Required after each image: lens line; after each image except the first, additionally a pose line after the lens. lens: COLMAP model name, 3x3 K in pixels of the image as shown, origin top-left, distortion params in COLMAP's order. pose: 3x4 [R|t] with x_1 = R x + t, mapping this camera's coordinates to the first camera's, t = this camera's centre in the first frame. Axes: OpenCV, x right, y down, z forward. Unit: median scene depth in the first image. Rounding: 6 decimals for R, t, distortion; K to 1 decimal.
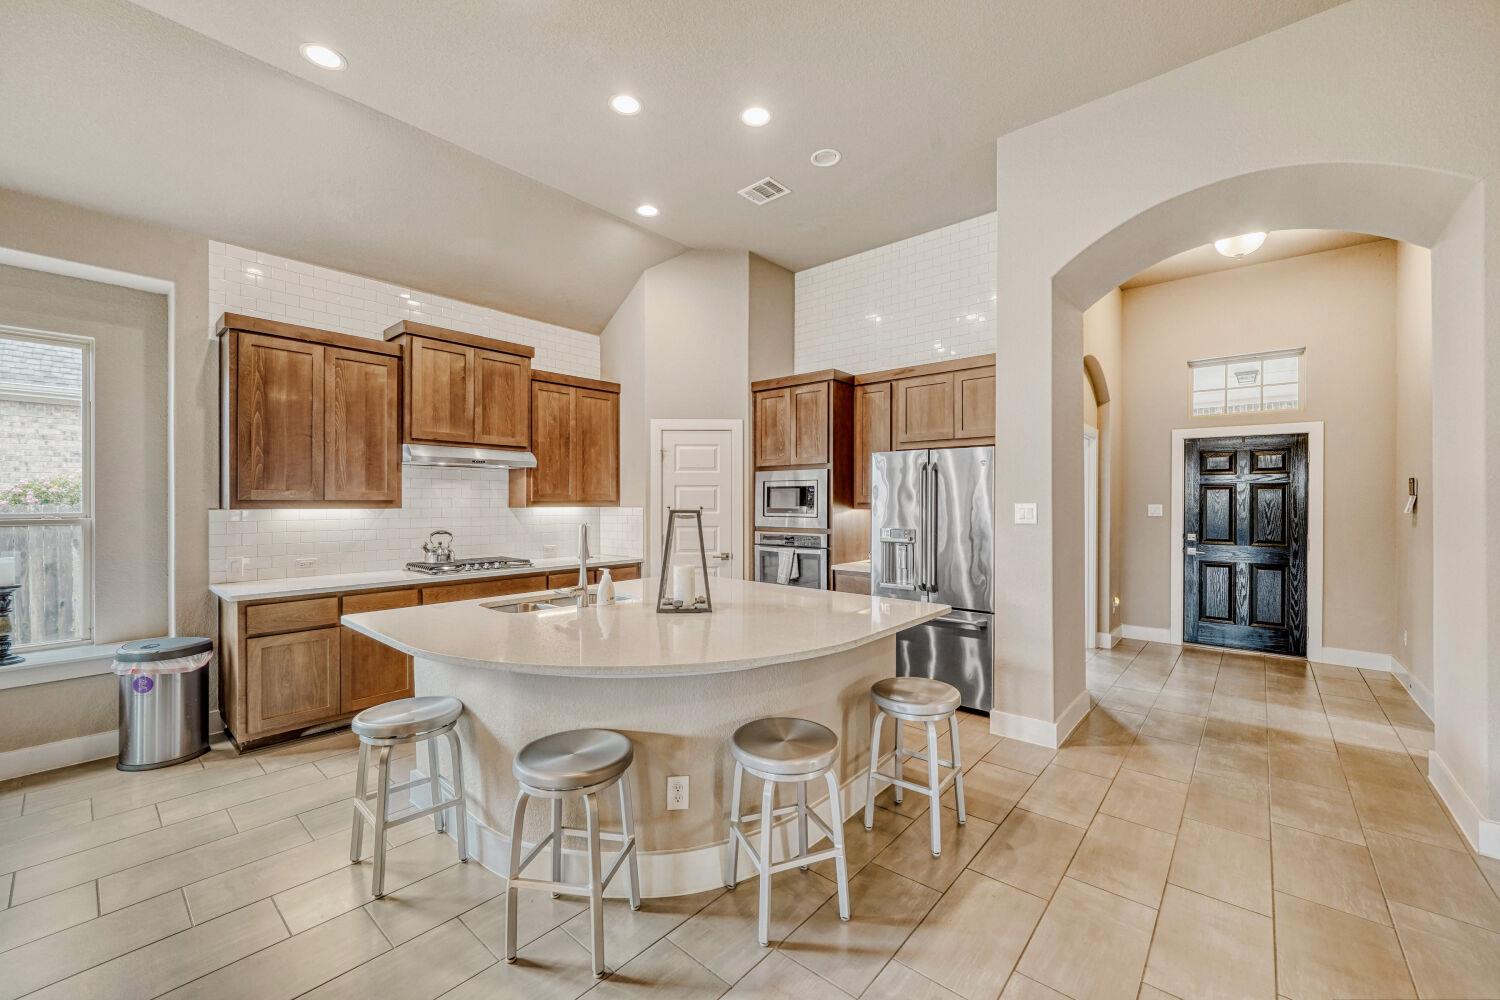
lens RADIAL K [[600.2, 0, 741.7], [0, 600.2, 503.2], [0, 0, 1]] dist [-0.004144, 0.000230]
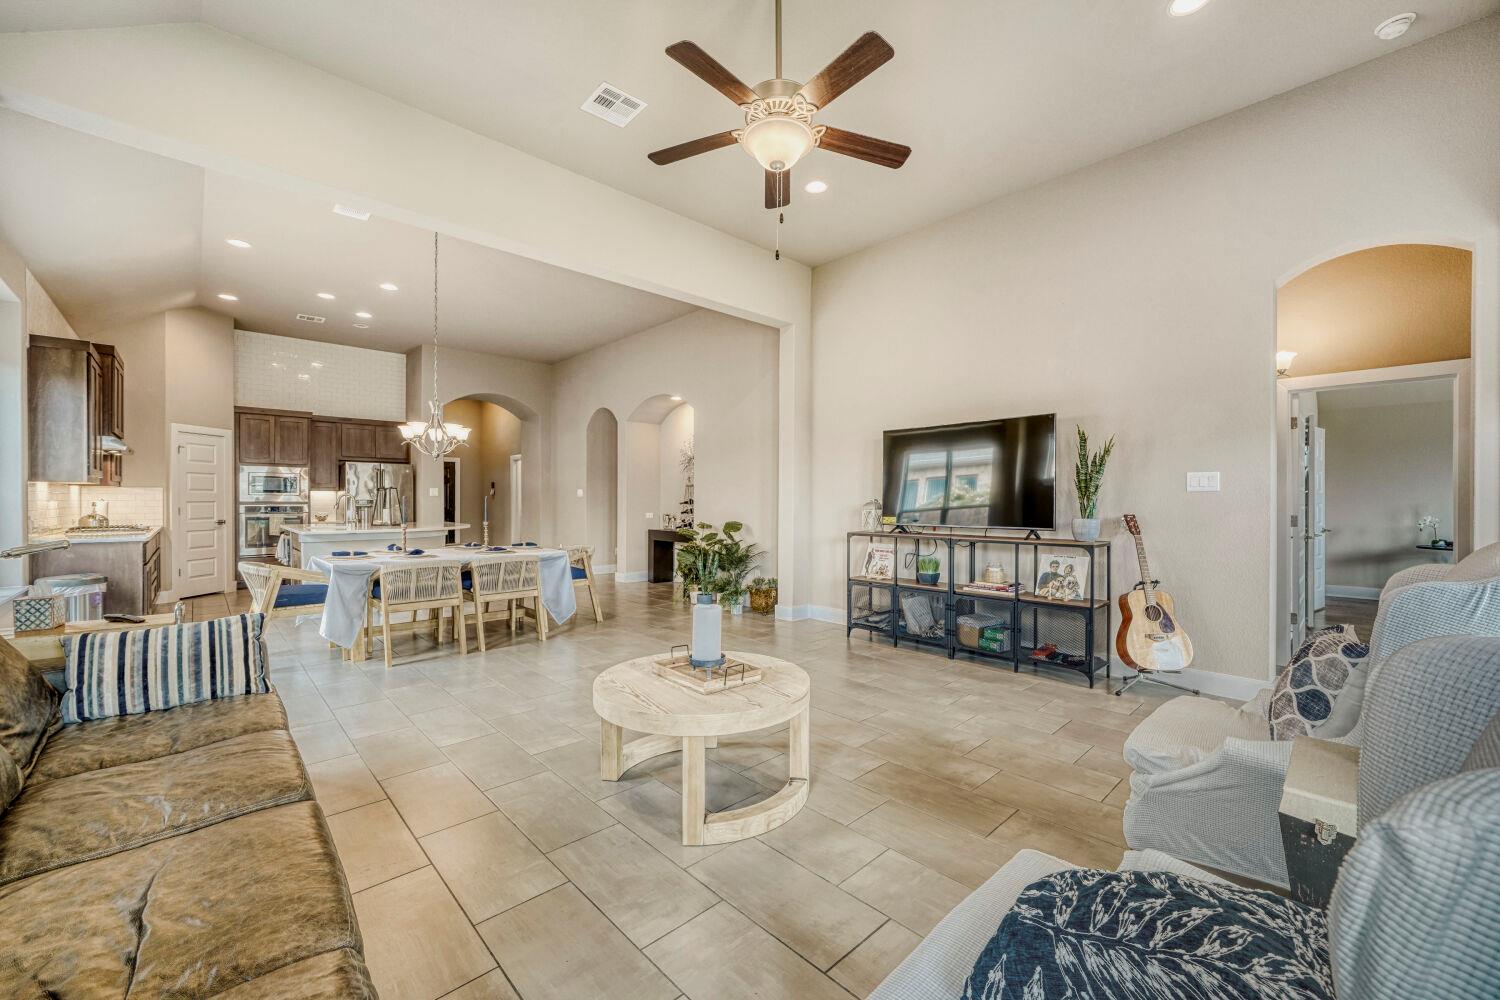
lens RADIAL K [[600.2, 0, 741.7], [0, 600.2, 503.2], [0, 0, 1]] dist [-0.004144, 0.000230]
pose [[0.122125, -0.006622, 0.992493, -1.407899], [-0.000947, 0.999977, 0.006789, 0.033604], [-0.992514, -0.001769, 0.122116, -0.476601]]
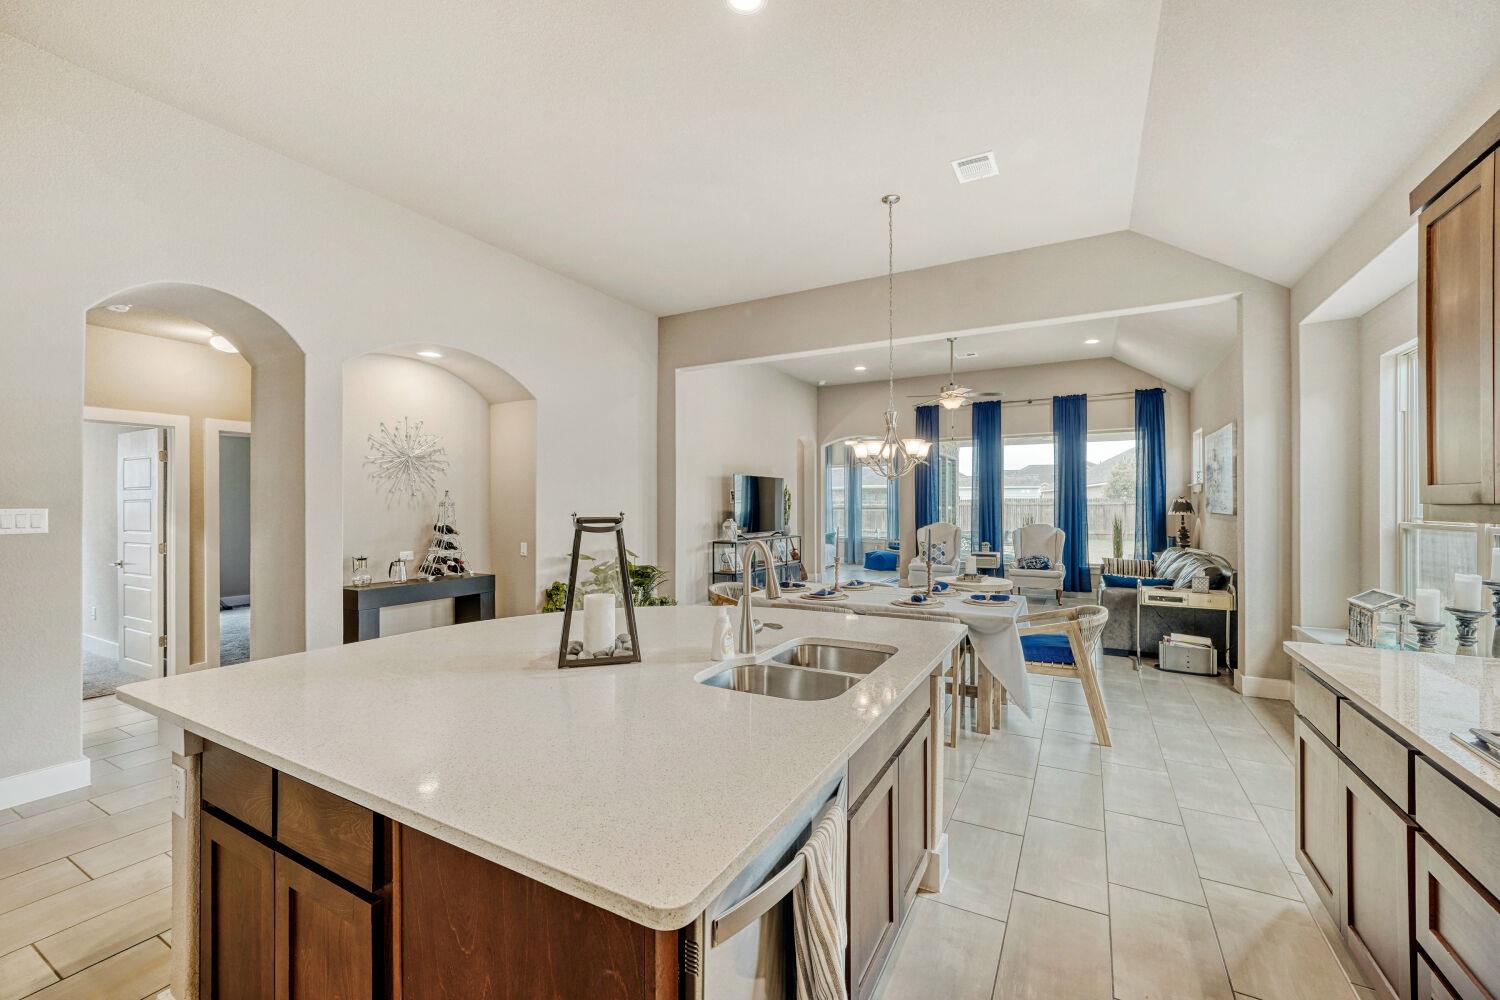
lens RADIAL K [[611.2, 0, 727.8], [0, 611.2, 505.3], [0, 0, 1]] dist [-0.000056, -0.000011]
pose [[-0.984554, -0.000523, -0.175080, -0.043262], [-0.000178, 0.999998, -0.001991, 0.001150], [0.175080, -0.001929, -0.984552, 1.013551]]
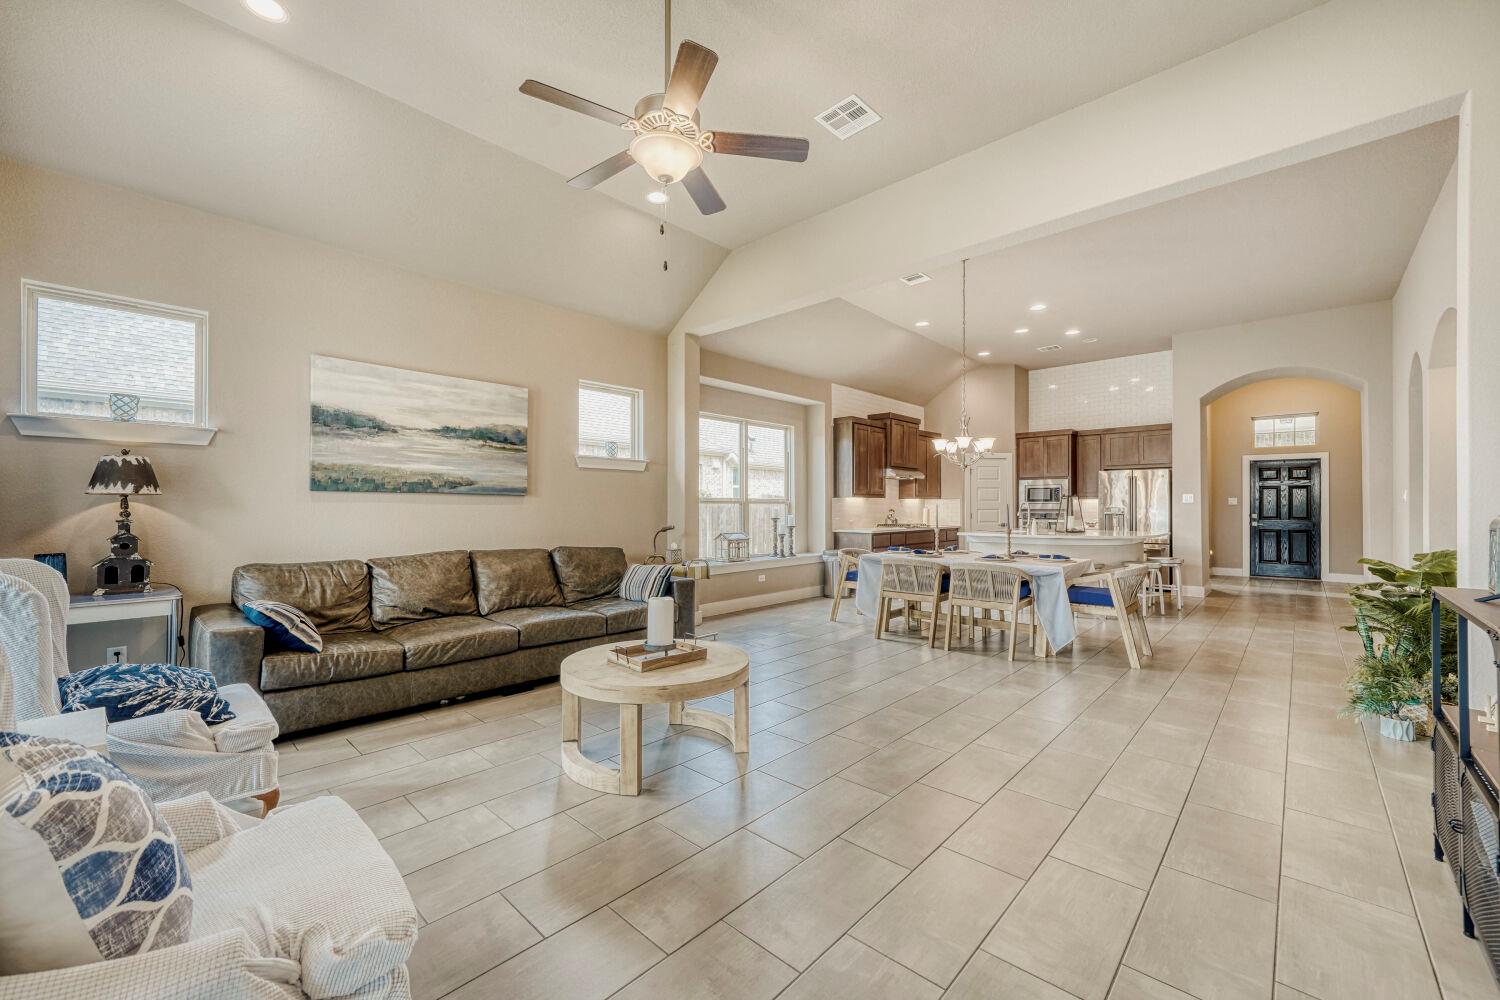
lens RADIAL K [[587.3, 0, 747.8], [0, 587.3, 502.2], [0, 0, 1]] dist [-0.002737, -0.000226]
pose [[0.999155, -0.001646, -0.041075, -0.806812], [0.001219, 0.999945, -0.010421, 0.037694], [0.041090, 0.010363, 0.999102, -0.949089]]
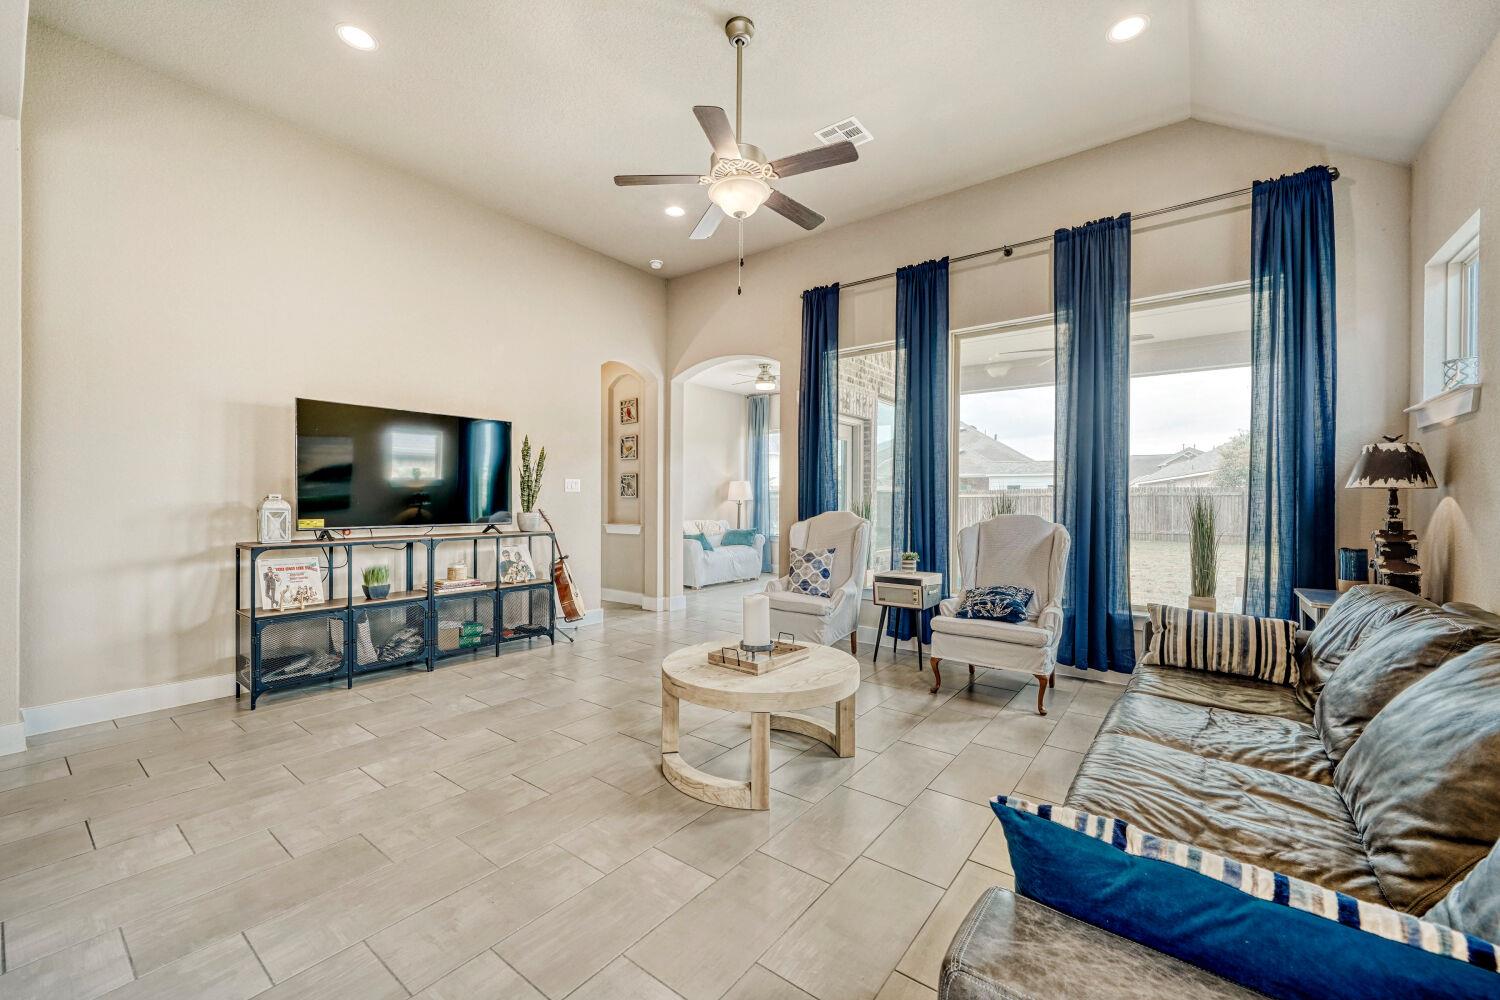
lens RADIAL K [[595.1, 0, 757.2], [0, 595.1, 504.4], [0, 0, 1]] dist [-0.003298, -0.000039]
pose [[-0.997915, -0.005234, -0.064329, -0.871446], [-0.005644, 0.999965, 0.006192, 0.037150], [0.064294, 0.006542, -0.997910, 0.159654]]
